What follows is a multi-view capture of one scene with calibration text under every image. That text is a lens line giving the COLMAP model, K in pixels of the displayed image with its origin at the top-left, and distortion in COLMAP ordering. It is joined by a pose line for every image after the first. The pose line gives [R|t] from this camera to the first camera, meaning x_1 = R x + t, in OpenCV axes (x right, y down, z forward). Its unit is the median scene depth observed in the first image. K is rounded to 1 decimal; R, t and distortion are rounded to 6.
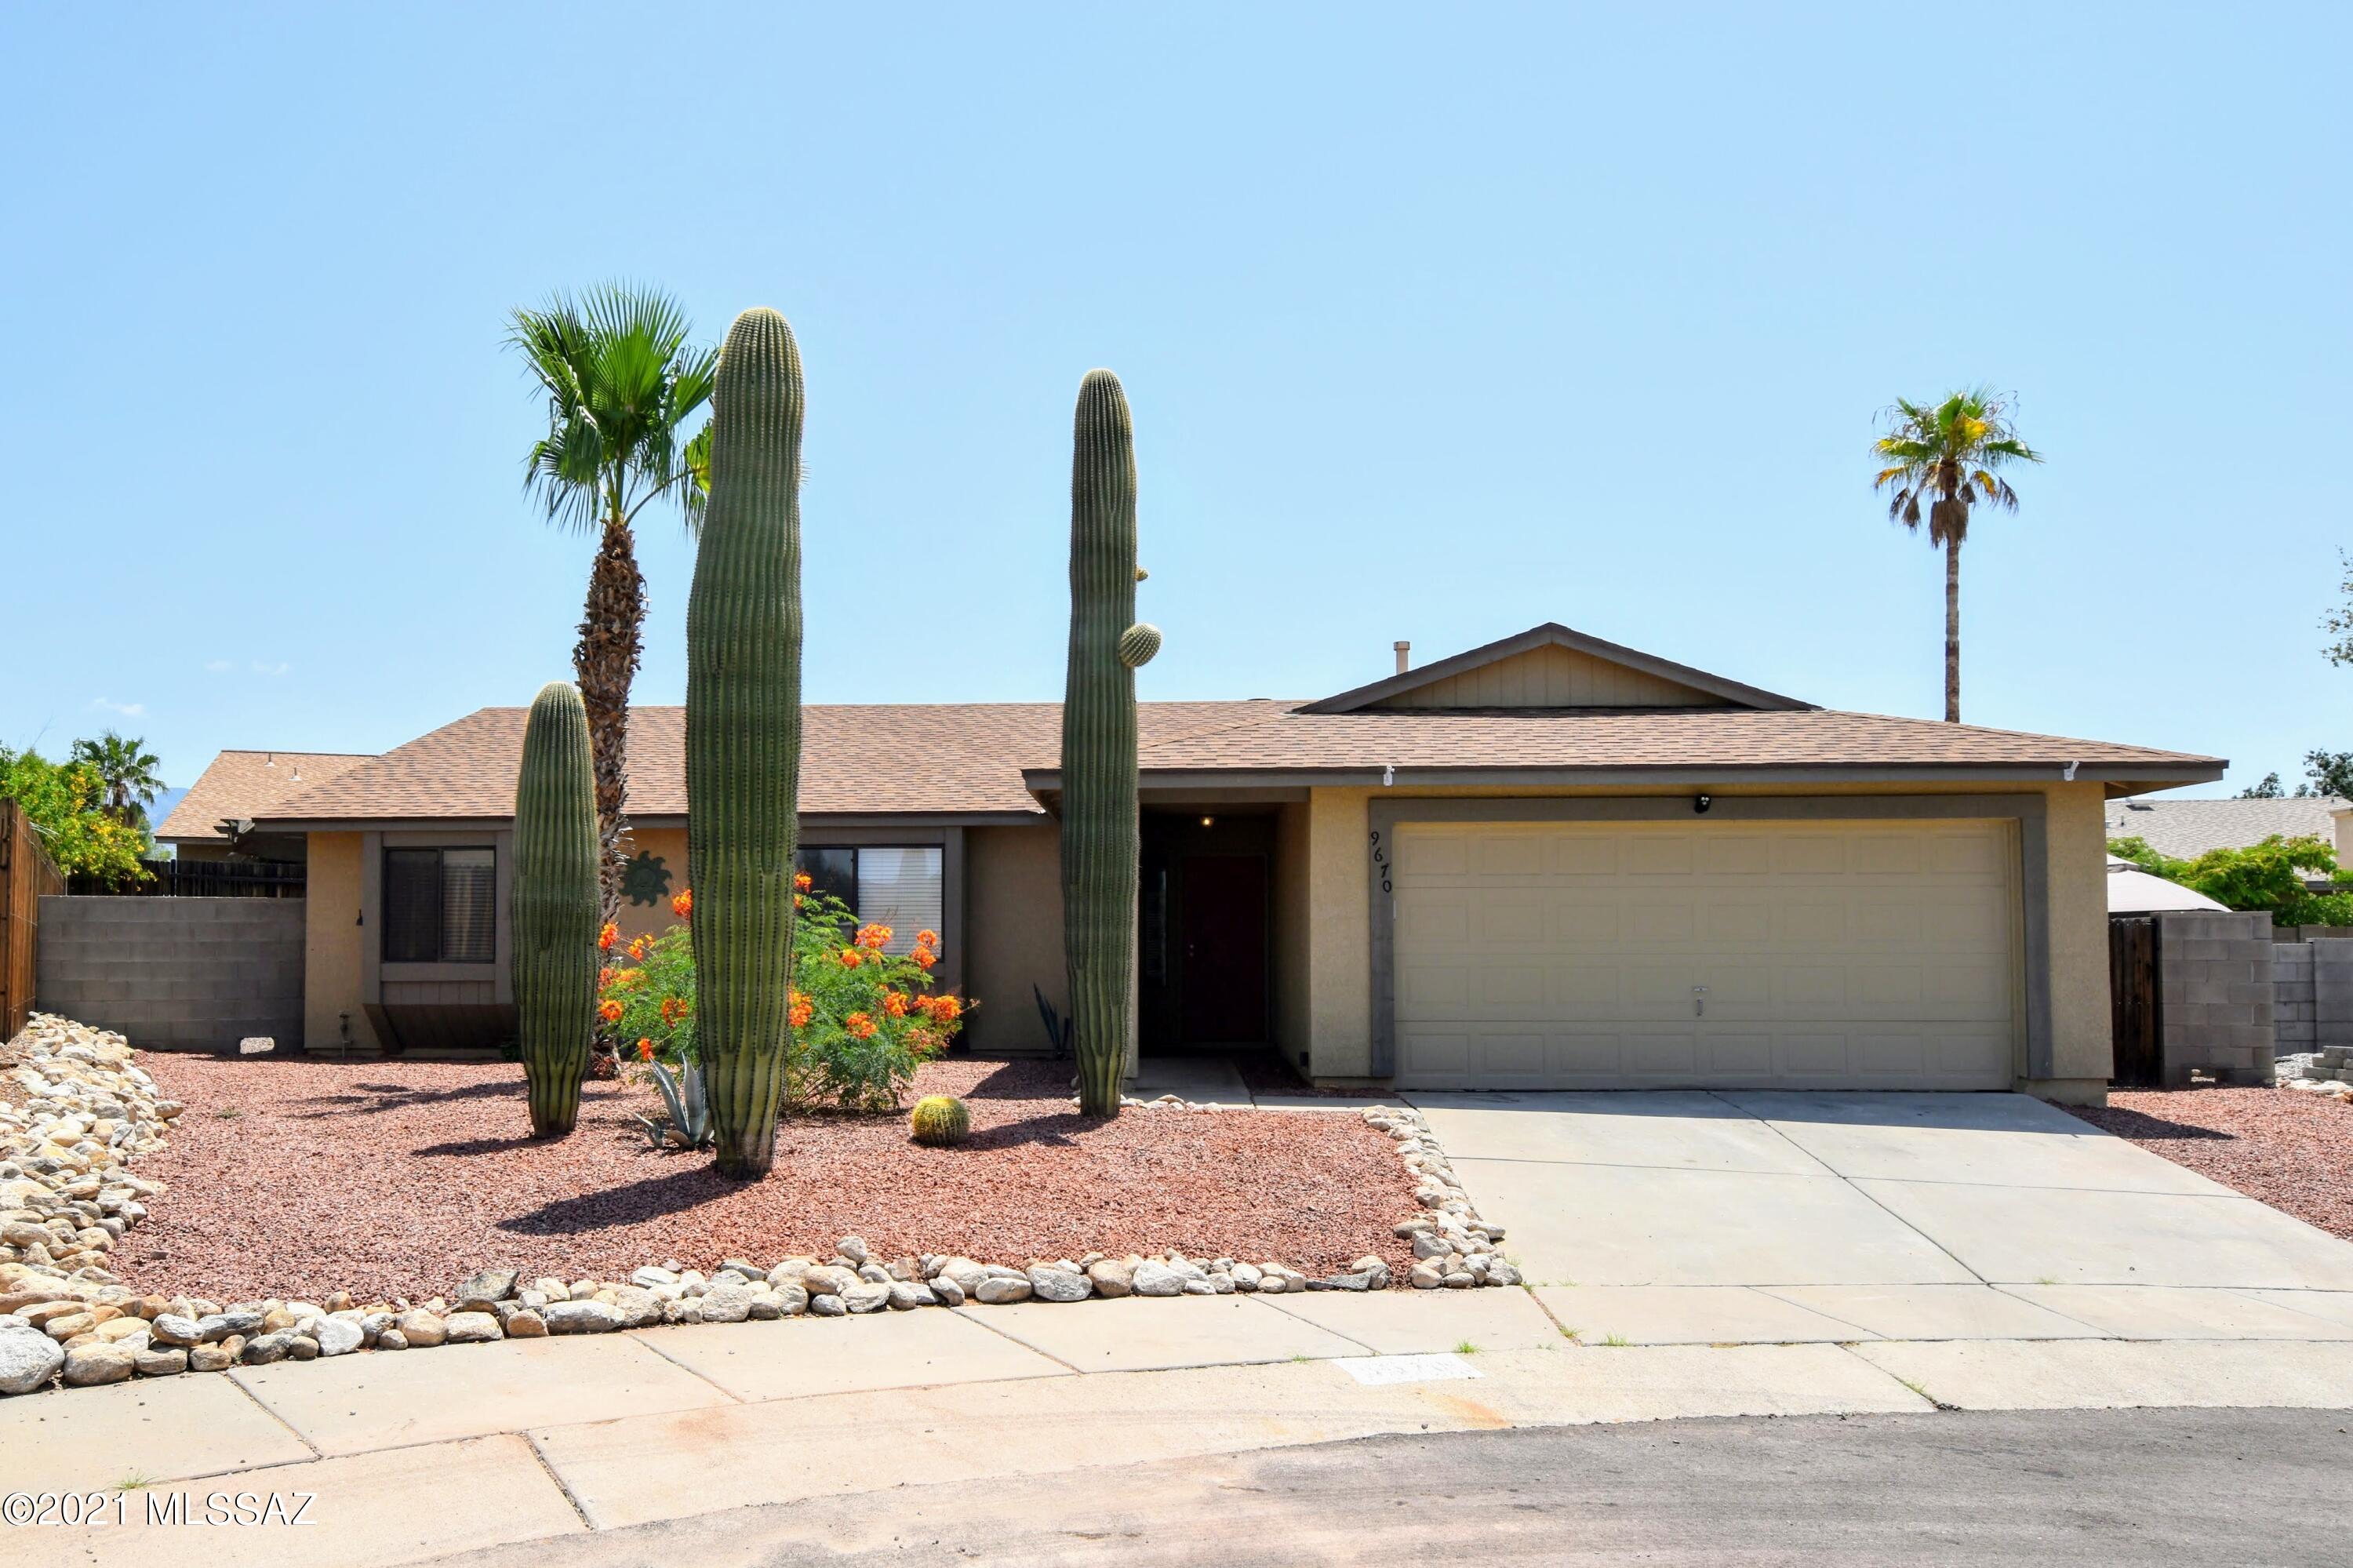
lens RADIAL K [[1484.6, 0, 1101.7], [0, 1484.6, 892.6], [0, 0, 1]] dist [0.003601, 0.001025]
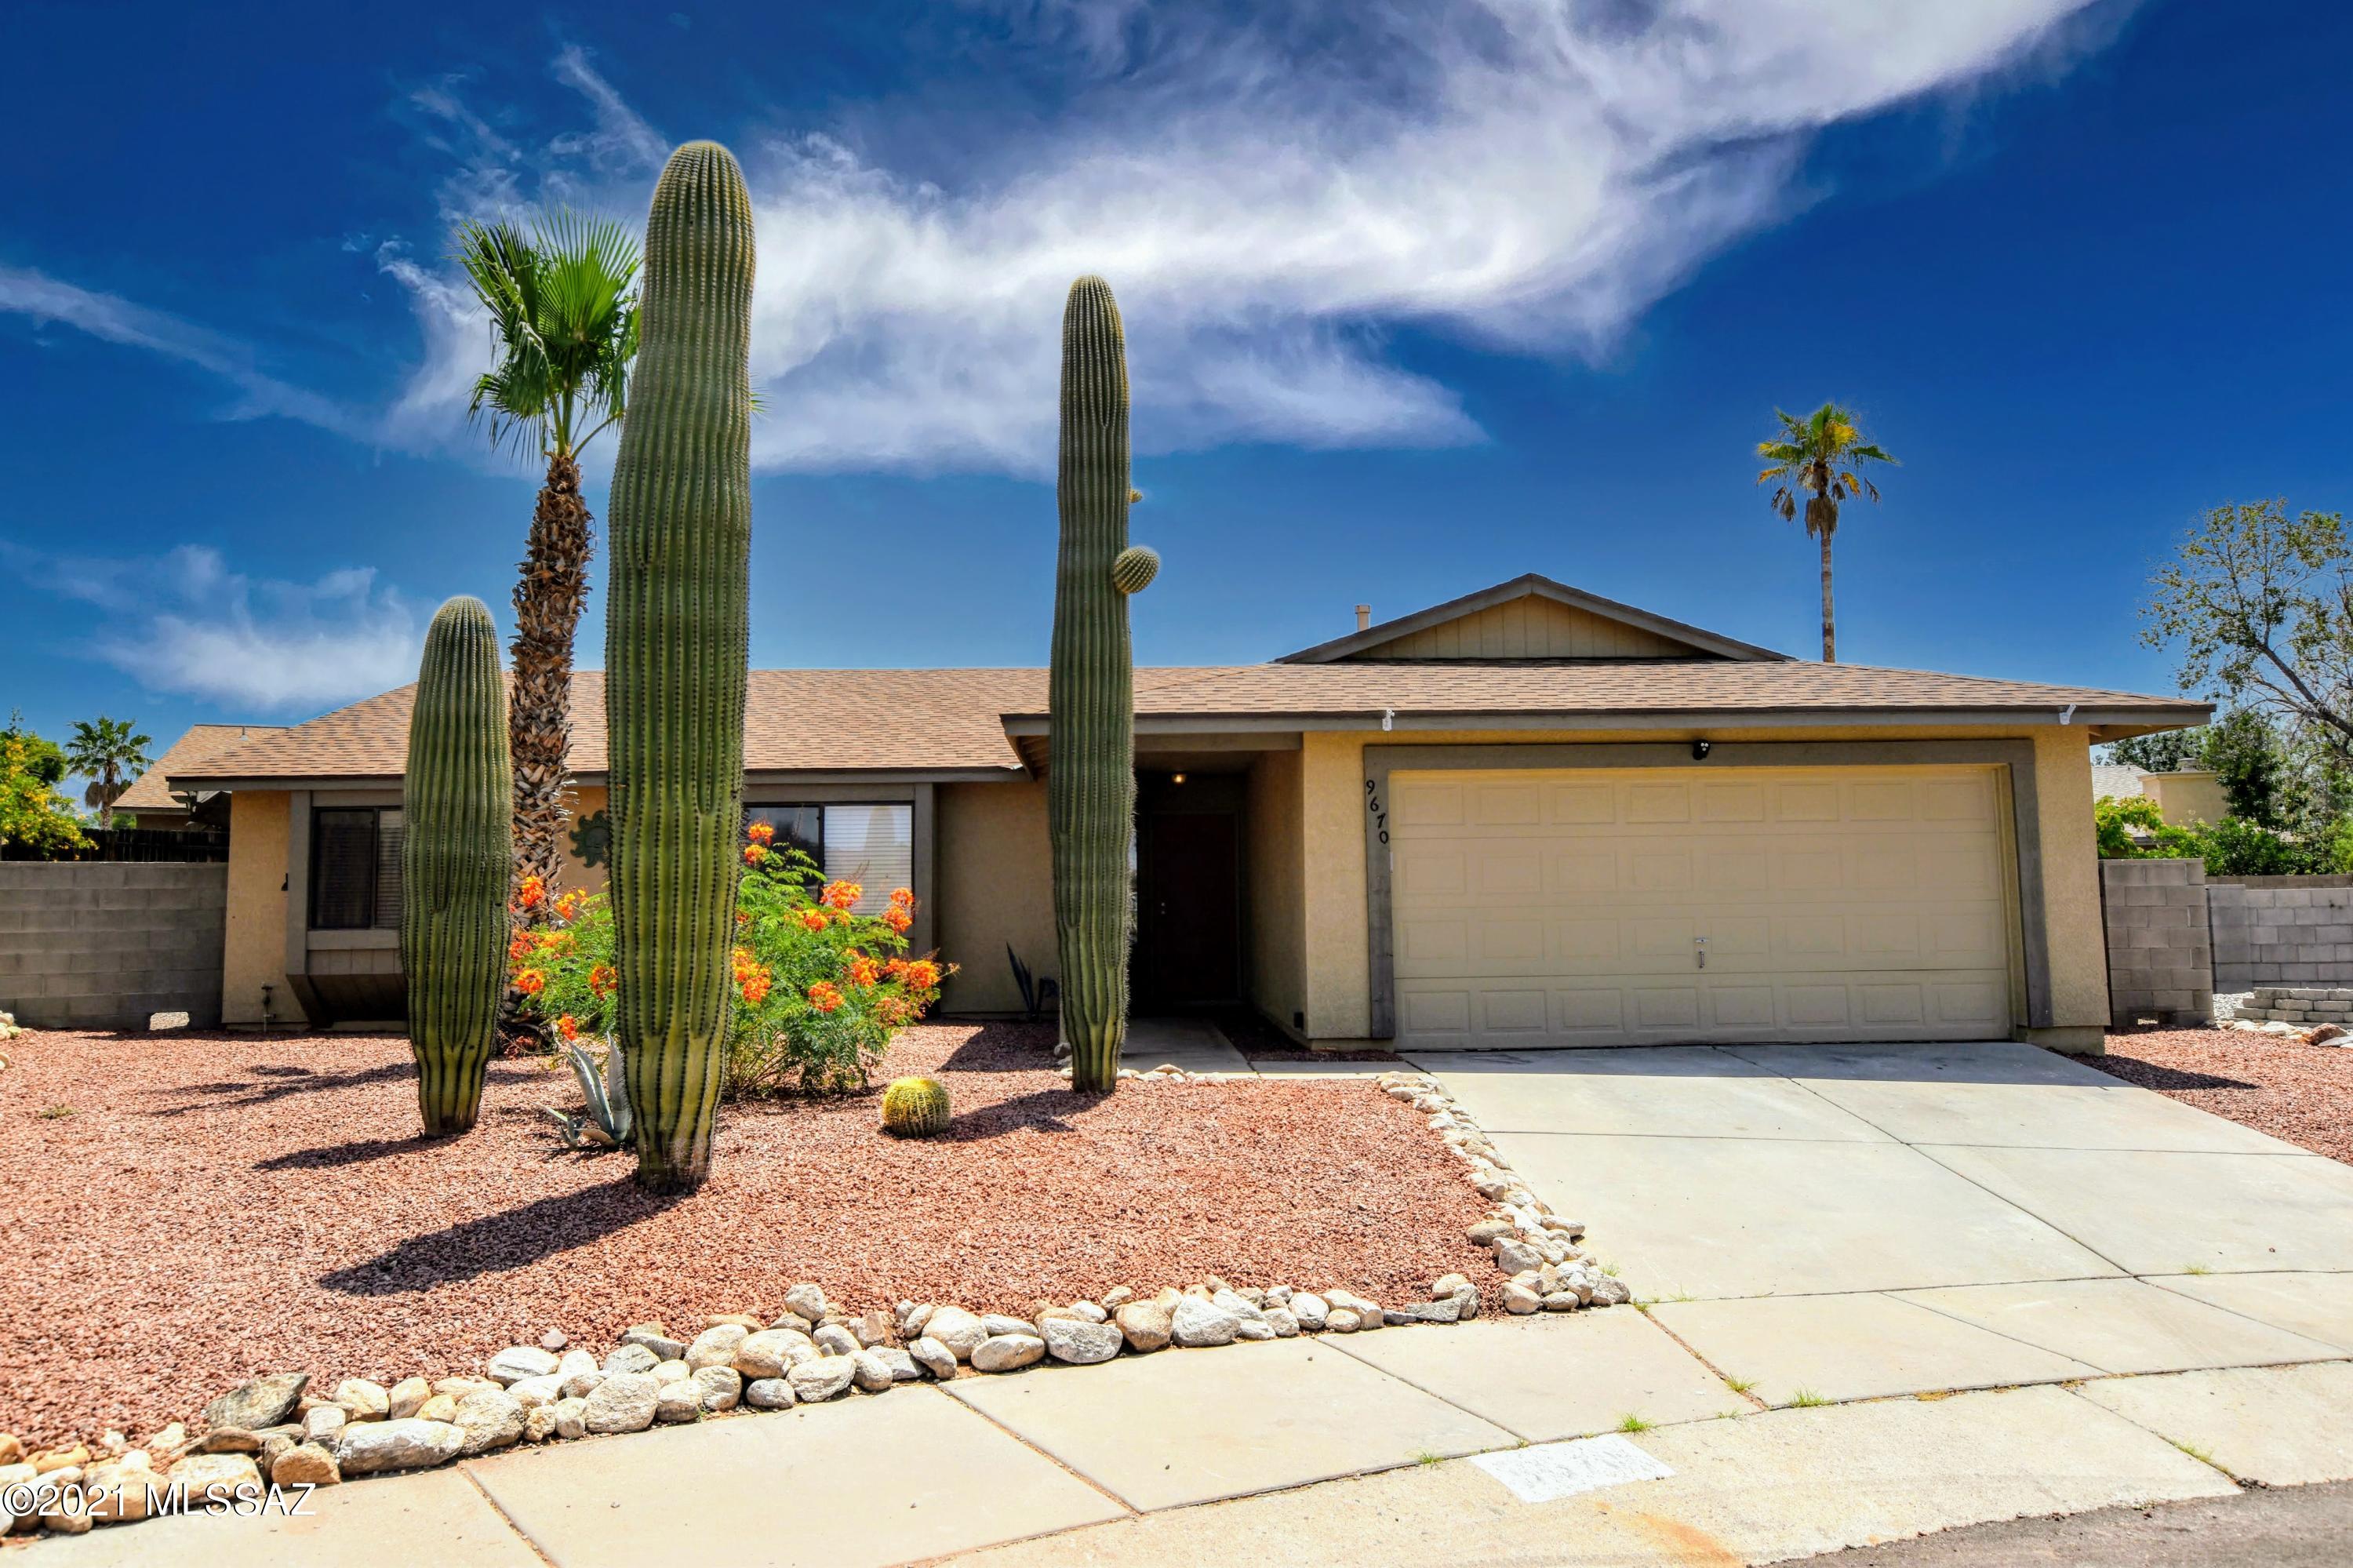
lens RADIAL K [[1450.5, 0, 1176.5], [0, 1450.5, 784.0], [0, 0, 1]] dist [-0.001316, 0.002494]
pose [[0.997203, -0.004732, 0.074590, -0.016583], [0.008250, 0.998864, -0.046929, 0.006684], [-0.074284, 0.047413, 0.996109, 0.117804]]
